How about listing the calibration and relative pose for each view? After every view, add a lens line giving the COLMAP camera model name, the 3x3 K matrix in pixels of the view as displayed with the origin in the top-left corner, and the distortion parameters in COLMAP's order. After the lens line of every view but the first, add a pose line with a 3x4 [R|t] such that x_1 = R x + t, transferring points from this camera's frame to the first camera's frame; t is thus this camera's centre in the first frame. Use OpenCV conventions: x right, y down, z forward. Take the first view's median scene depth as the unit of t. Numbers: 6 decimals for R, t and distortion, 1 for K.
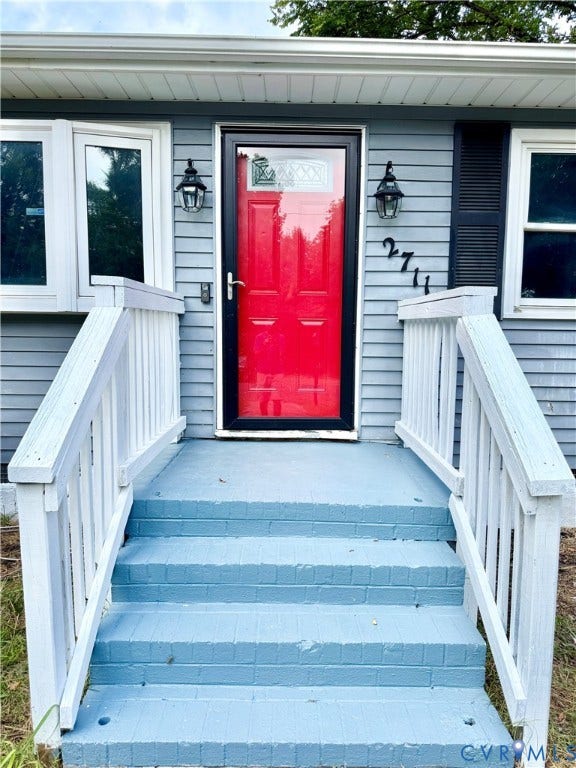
lens RADIAL K [[583.8, 0, 288.3], [0, 583.8, 400.2], [0, 0, 1]] dist [0.013927, -0.009410]
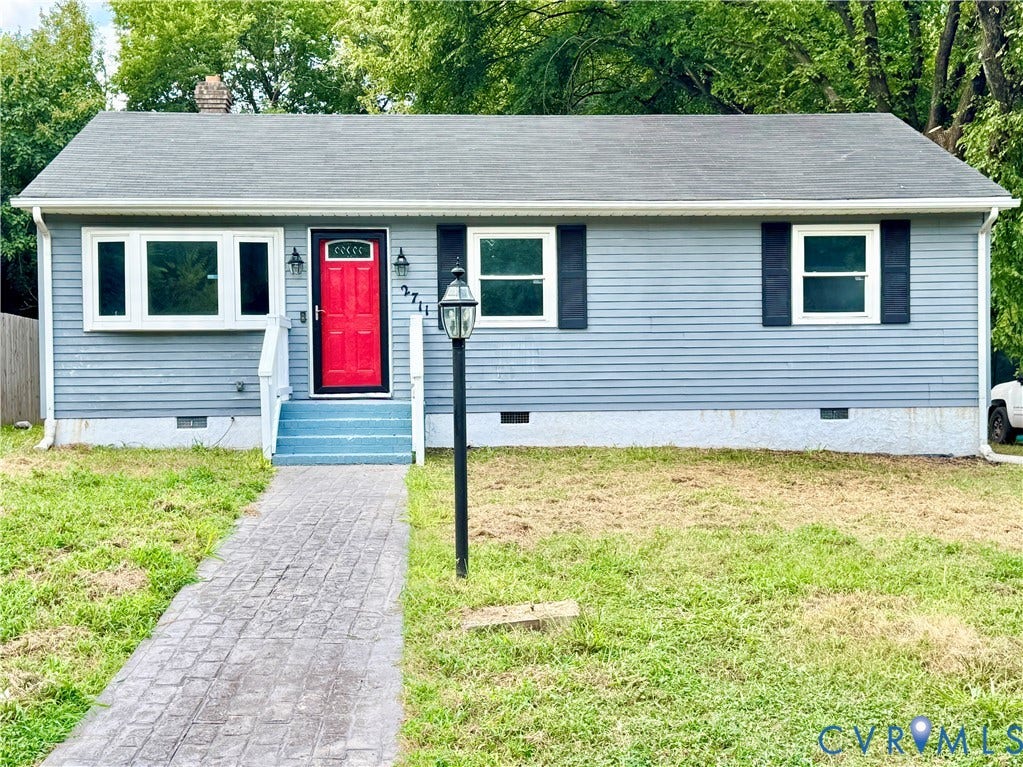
lens RADIAL K [[1191.2, 0, 508.4], [0, 1191.2, 379.8], [0, 0, 1]] dist [0.082107, 0.000000]
pose [[0.996307, -0.024676, 0.082246, 0.188156], [0.033300, 0.993895, -0.105185, 0.434474], [-0.079148, 0.107536, 0.991046, -2.786383]]
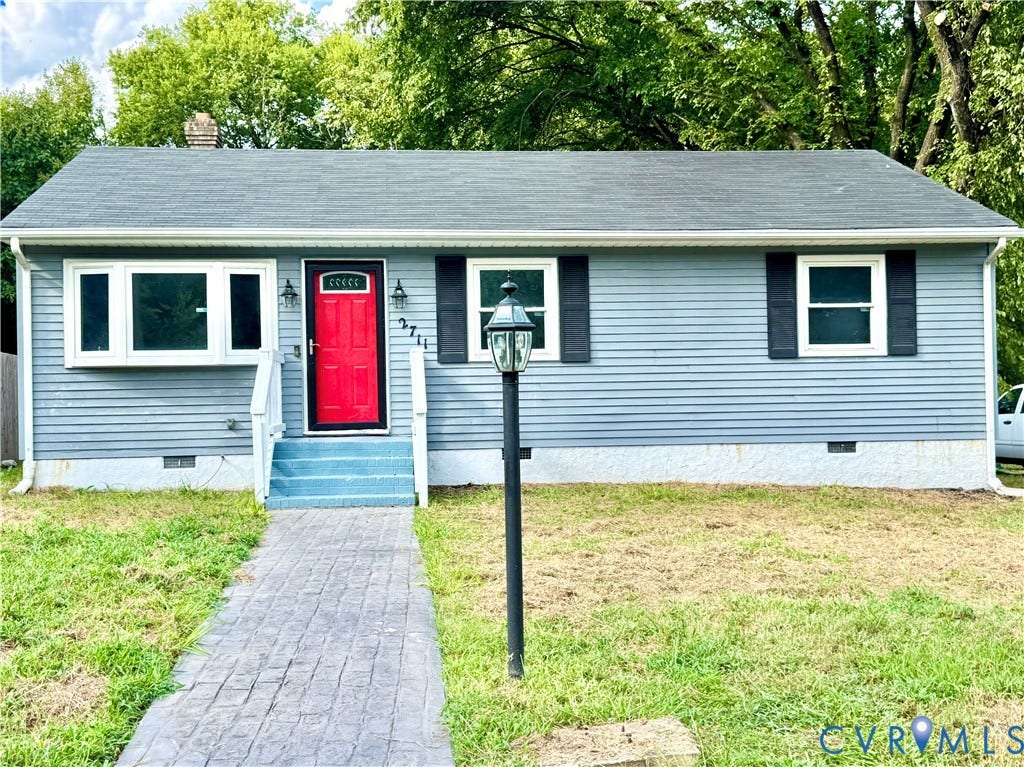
lens RADIAL K [[1088.8, 0, 518.9], [0, 1088.8, 382.3], [0, 0, 1]] dist [0.071199, 0.000000]
pose [[0.992433, -0.028610, 0.119411, 0.127119], [0.044078, 0.990667, -0.128984, 0.369599], [-0.114606, 0.133271, 0.984431, -2.345511]]
